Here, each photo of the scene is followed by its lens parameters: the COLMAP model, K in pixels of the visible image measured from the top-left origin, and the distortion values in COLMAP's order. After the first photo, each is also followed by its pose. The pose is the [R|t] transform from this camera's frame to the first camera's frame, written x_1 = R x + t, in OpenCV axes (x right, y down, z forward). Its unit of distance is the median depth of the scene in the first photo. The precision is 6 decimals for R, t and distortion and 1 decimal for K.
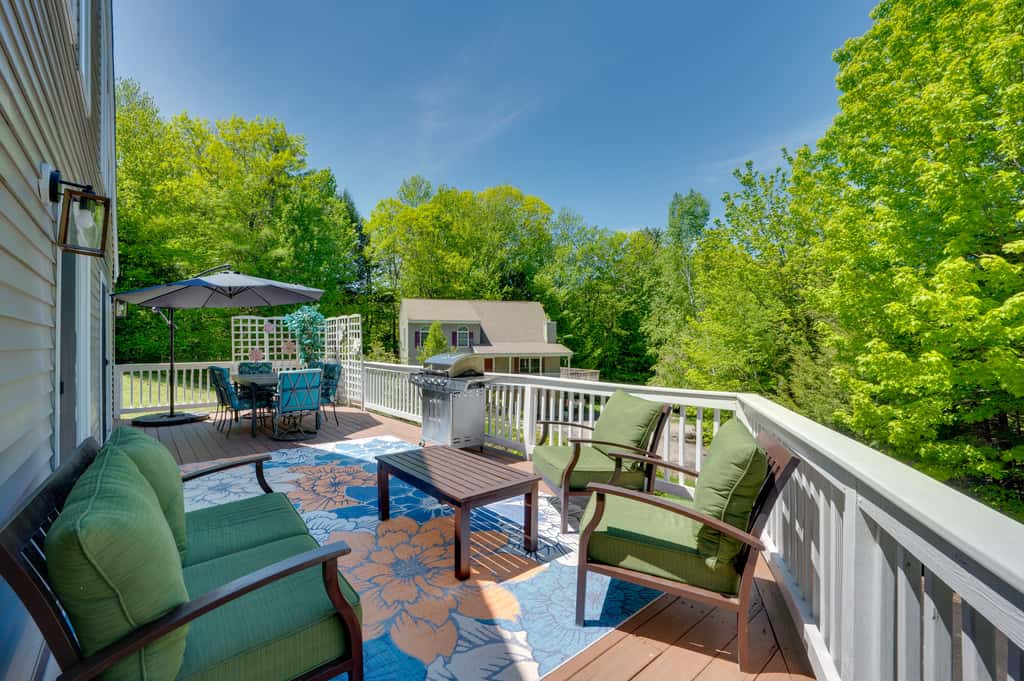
lens RADIAL K [[457.4, 0, 512.0], [0, 457.4, 340.5], [0, 0, 1]] dist [0.000121, 0.000190]
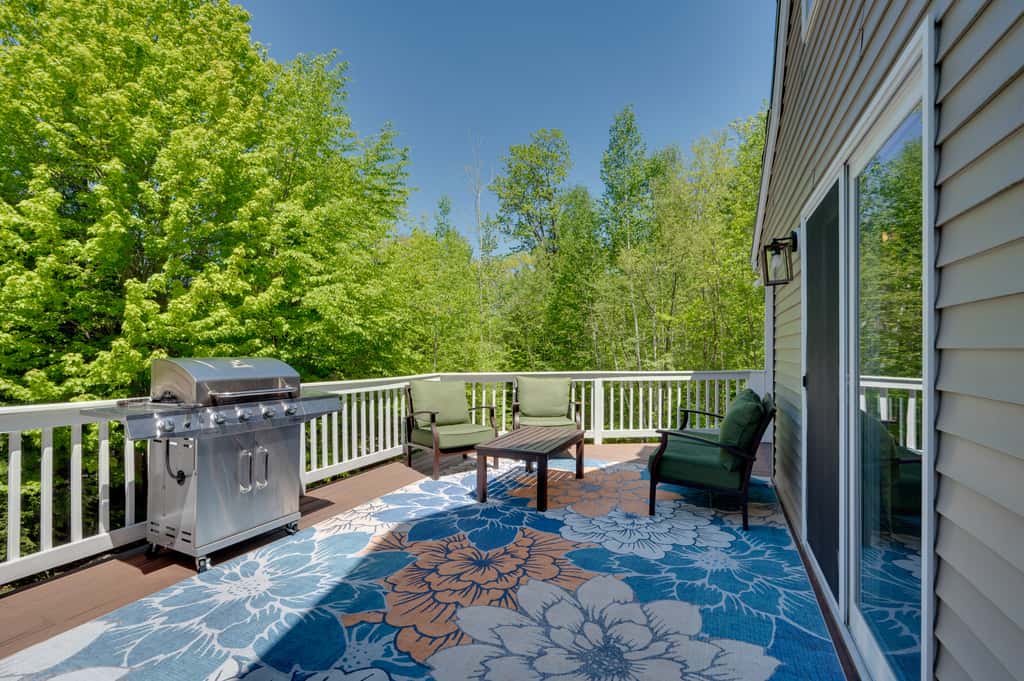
lens RADIAL K [[457.4, 0, 512.0], [0, 457.4, 340.5], [0, 0, 1]] dist [0.000121, 0.000190]
pose [[-0.439153, 0.016597, 0.898259, -1.022830], [-0.005874, 0.999755, -0.021344, 0.025356], [-0.898393, -0.014650, -0.438947, 1.312147]]
